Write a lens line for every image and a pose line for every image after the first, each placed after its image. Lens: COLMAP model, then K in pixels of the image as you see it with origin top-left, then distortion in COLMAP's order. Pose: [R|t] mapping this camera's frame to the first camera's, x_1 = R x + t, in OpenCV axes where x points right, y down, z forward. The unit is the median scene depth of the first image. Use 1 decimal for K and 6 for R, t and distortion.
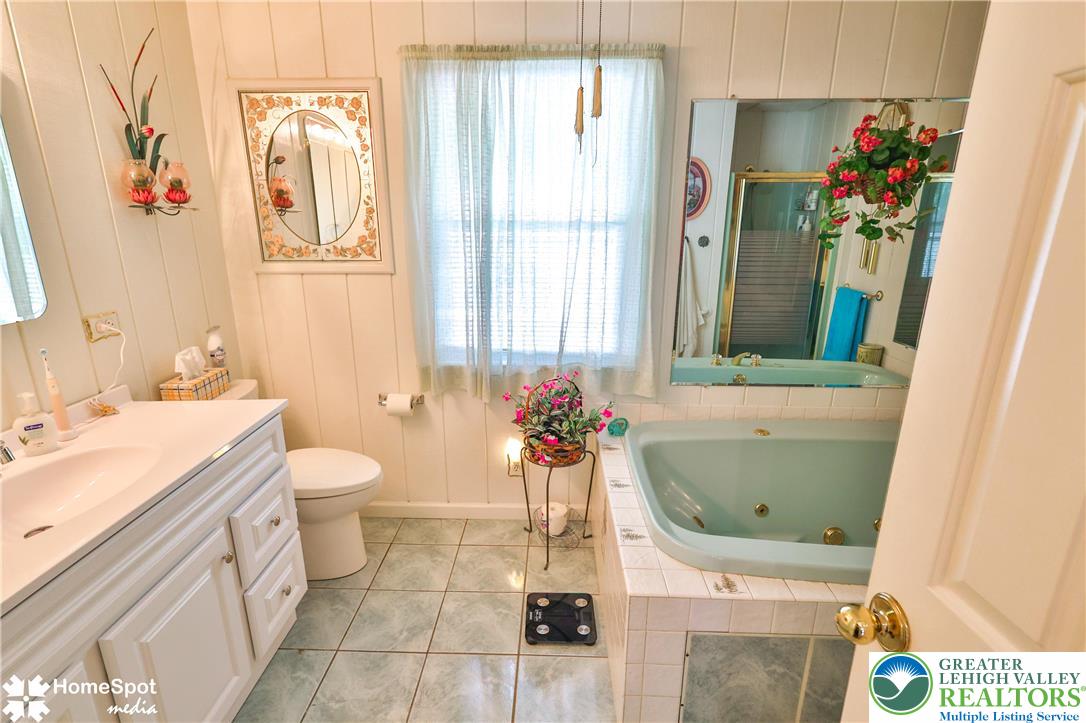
lens RADIAL K [[532.8, 0, 536.0], [0, 532.8, 366.4], [0, 0, 1]] dist [0.002154, 0.000926]
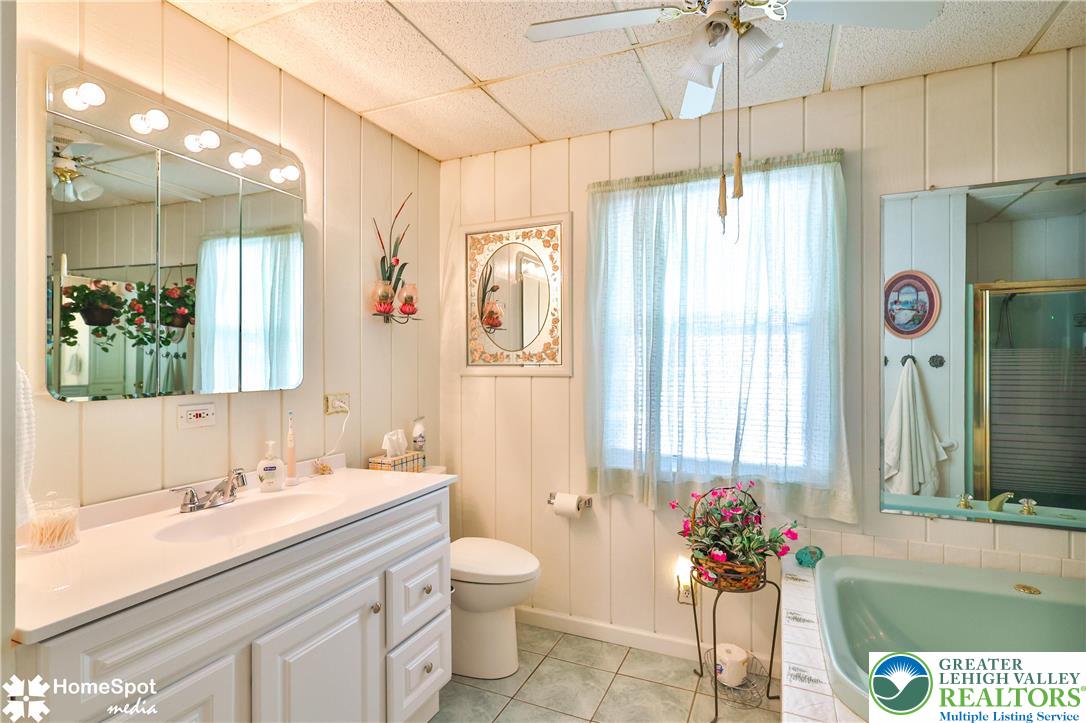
lens RADIAL K [[531.4, 0, 547.3], [0, 531.4, 361.8], [0, 0, 1]] dist [0.001606, 0.000347]
pose [[0.928090, -0.003068, -0.372344, 0.090204], [-0.099031, 0.961918, -0.254768, 0.078663], [0.358946, 0.273321, 0.892443, 0.024273]]
